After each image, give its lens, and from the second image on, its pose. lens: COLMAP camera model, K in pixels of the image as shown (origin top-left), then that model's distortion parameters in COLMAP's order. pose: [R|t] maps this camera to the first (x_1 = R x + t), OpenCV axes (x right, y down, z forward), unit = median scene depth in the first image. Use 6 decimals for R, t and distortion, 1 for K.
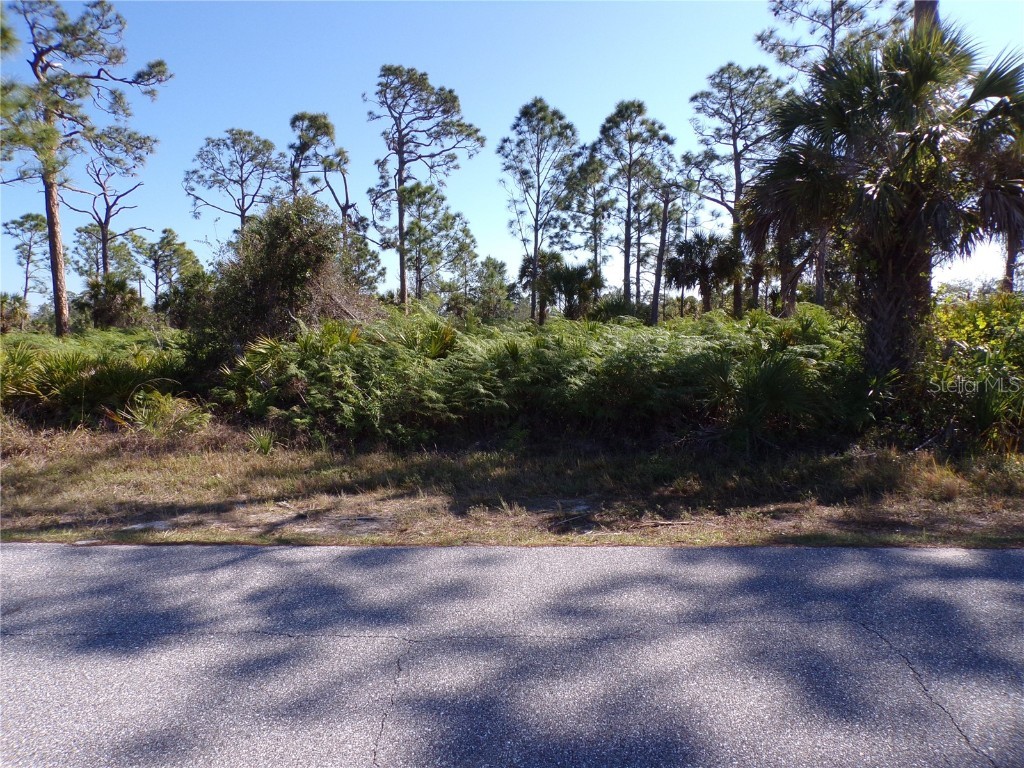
lens RADIAL K [[689.5, 0, 509.9], [0, 689.5, 385.7], [0, 0, 1]] dist [-0.023783, 0.024160]
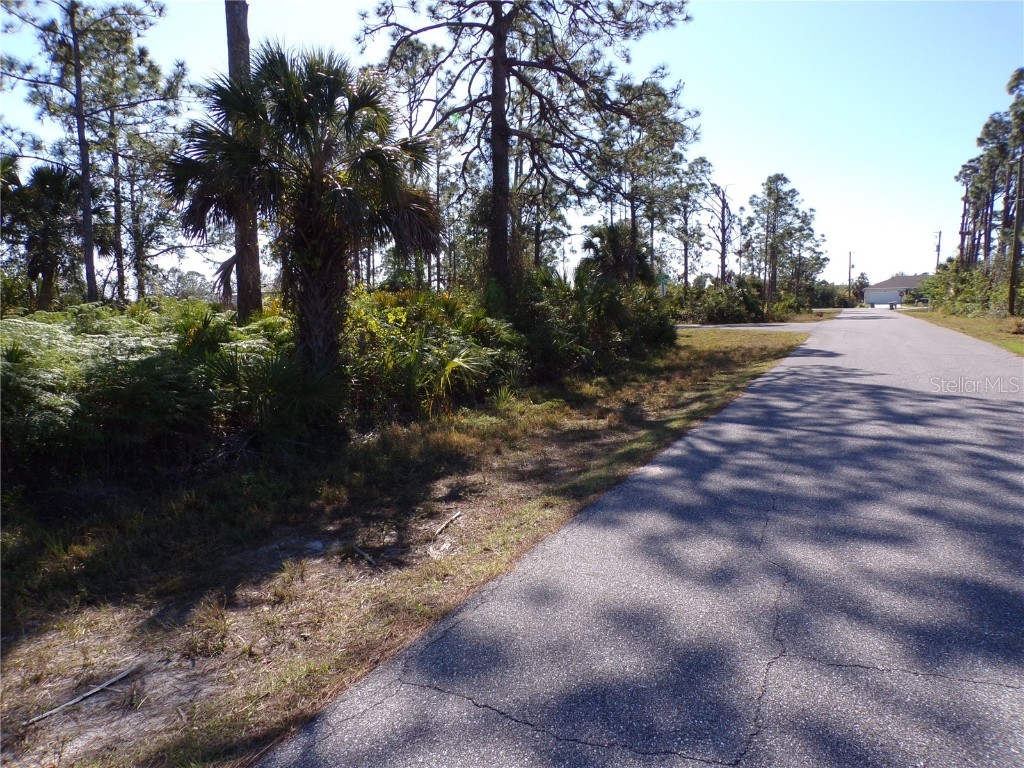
lens RADIAL K [[689.5, 0, 509.9], [0, 689.5, 385.7], [0, 0, 1]] dist [-0.023783, 0.024160]
pose [[0.386124, -0.096283, 0.917408, -0.966084], [0.100250, 0.993027, 0.062025, -0.060692], [-0.916983, 0.068021, 0.393084, 0.860195]]
